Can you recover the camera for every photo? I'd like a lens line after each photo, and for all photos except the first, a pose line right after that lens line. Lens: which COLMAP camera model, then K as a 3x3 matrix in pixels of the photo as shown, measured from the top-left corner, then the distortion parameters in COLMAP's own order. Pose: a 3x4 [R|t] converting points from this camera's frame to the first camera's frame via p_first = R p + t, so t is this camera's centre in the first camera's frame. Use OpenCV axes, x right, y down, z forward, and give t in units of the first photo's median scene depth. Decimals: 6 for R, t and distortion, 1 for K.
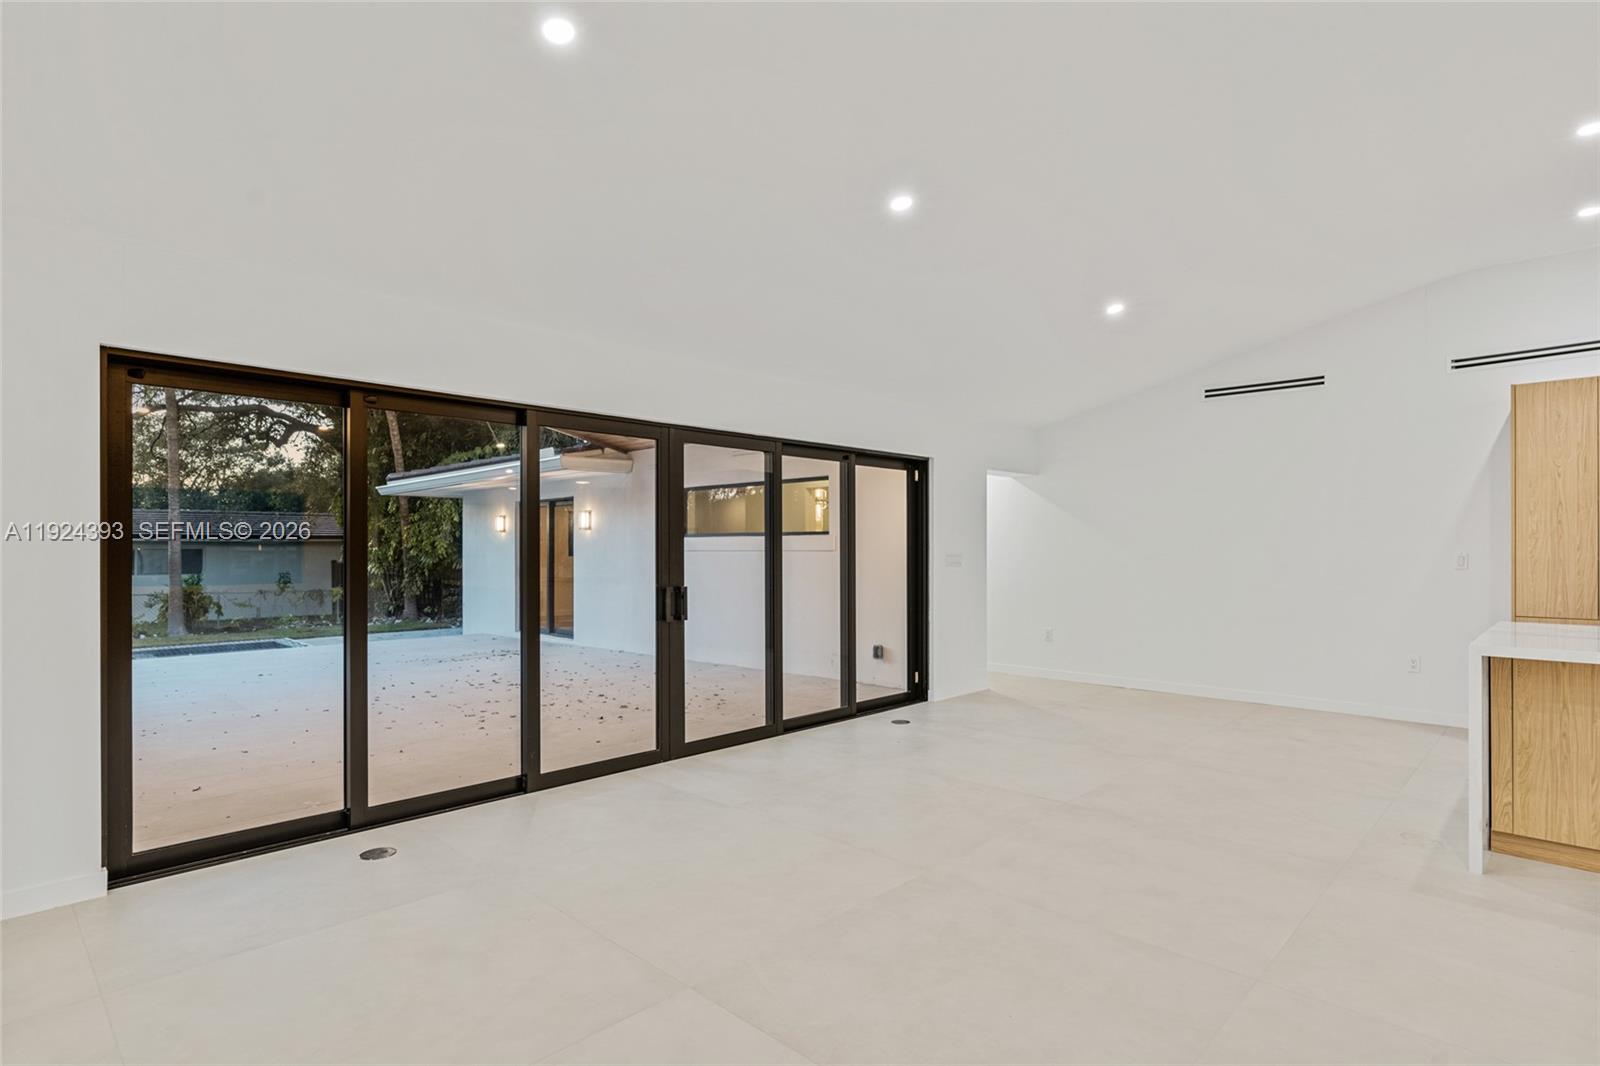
lens RADIAL K [[811.9, 0, 802.8], [0, 811.9, 554.1], [0, 0, 1]] dist [0.001121, 0.000274]
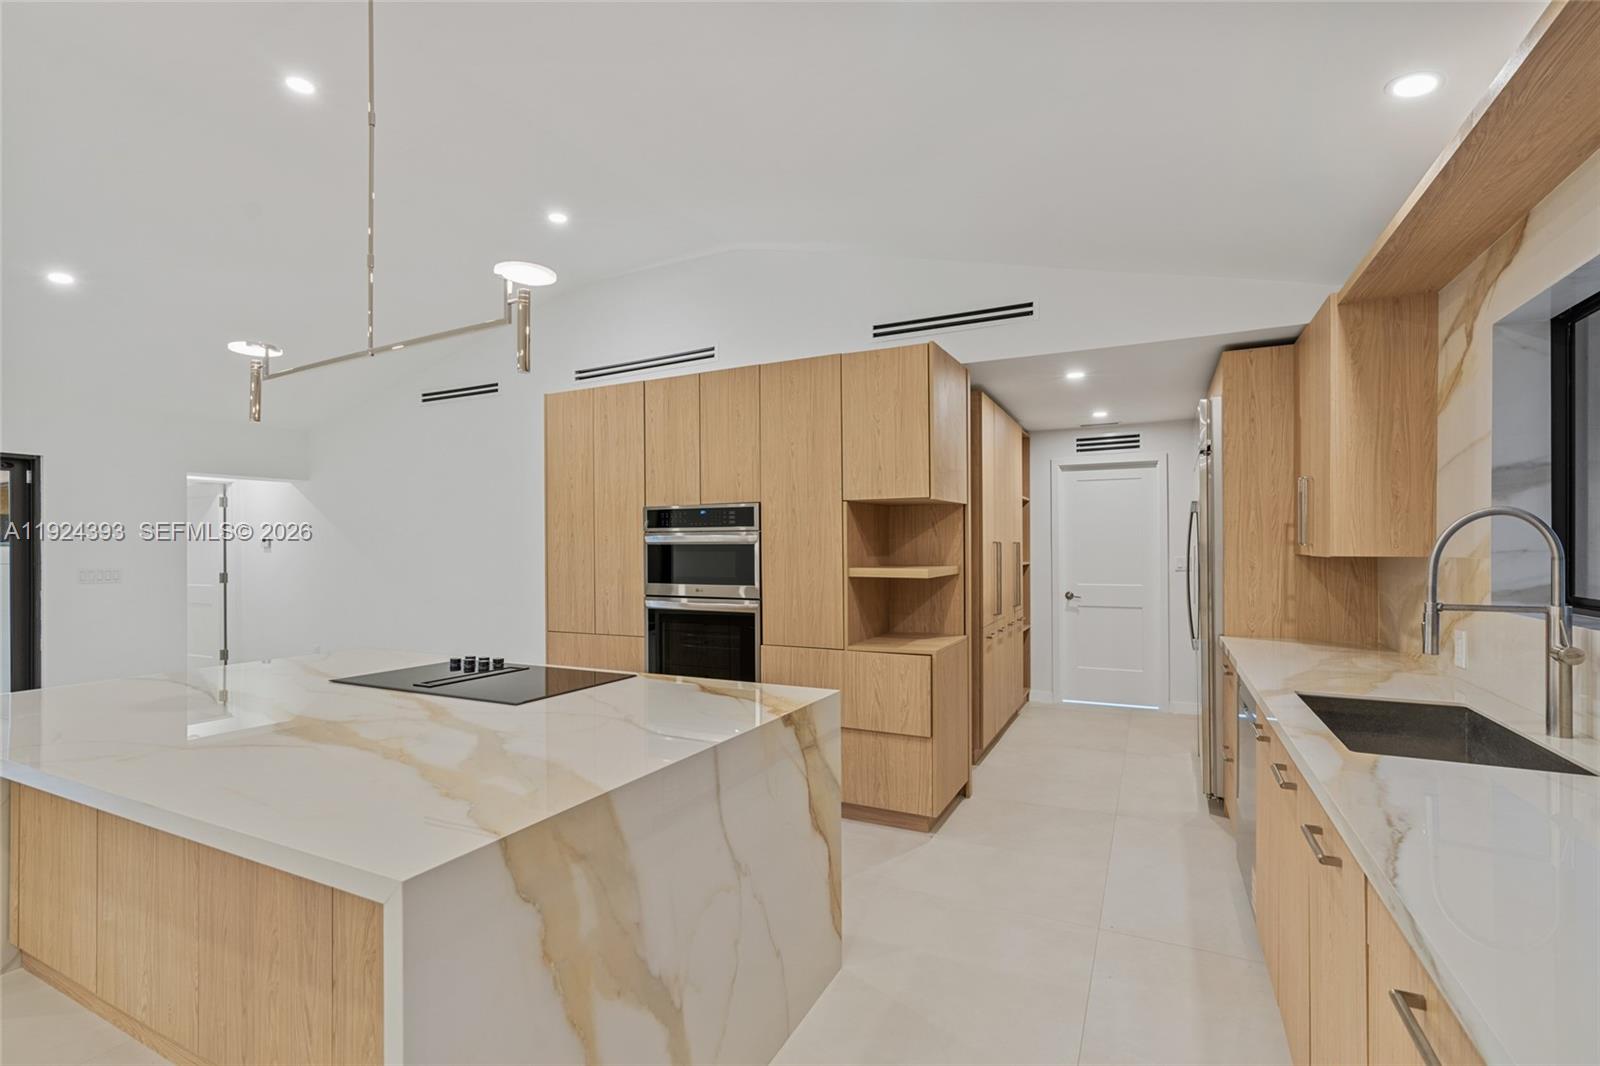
lens RADIAL K [[724.2, 0, 801.0], [0, 724.2, 547.3], [0, 0, 1]] dist [-0.004811, 0.000838]
pose [[0.956229, -0.006021, 0.292559, 1.370099], [0.008996, 0.999921, -0.008824, -0.020982], [-0.292483, 0.011070, 0.956207, 0.122033]]
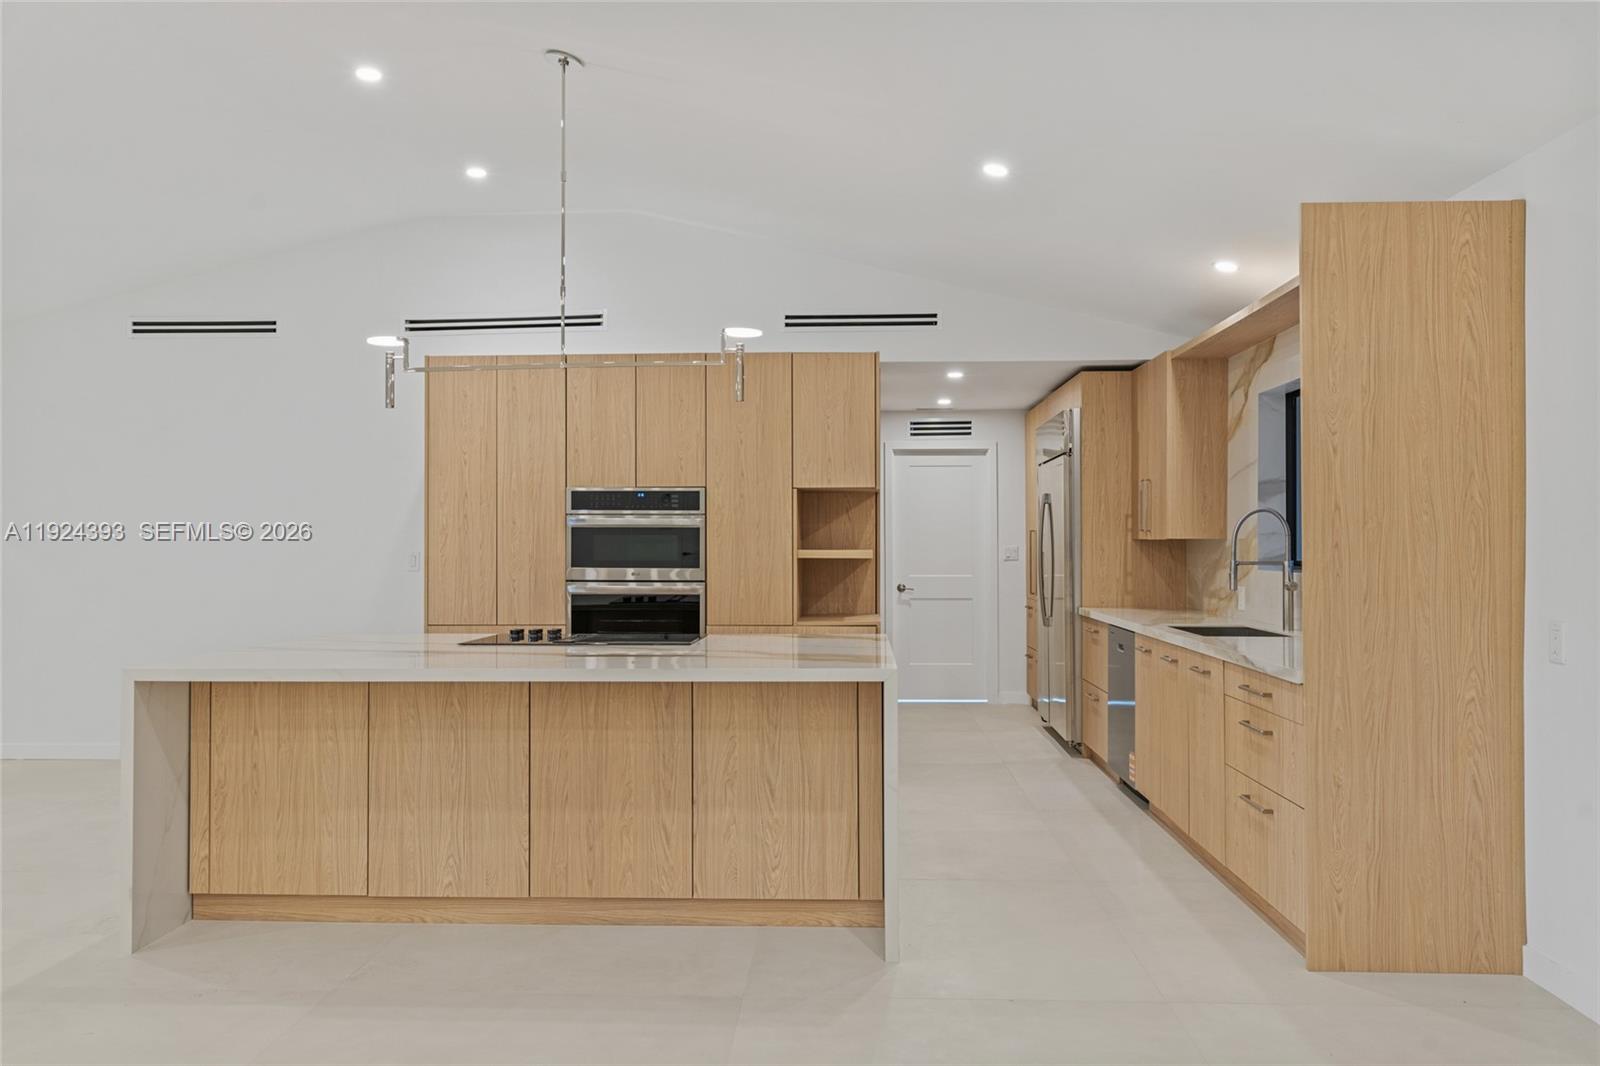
lens RADIAL K [[1184.7, 0, 800.0], [0, 1184.7, 533.0], [0, 0, 1]] dist [0.005313, -0.001733]
pose [[0.760221, 0.003976, 0.649652, 0.544626], [0.008007, 0.999848, -0.015490, 0.002230], [-0.649615, 0.016977, 0.760074, -0.308076]]
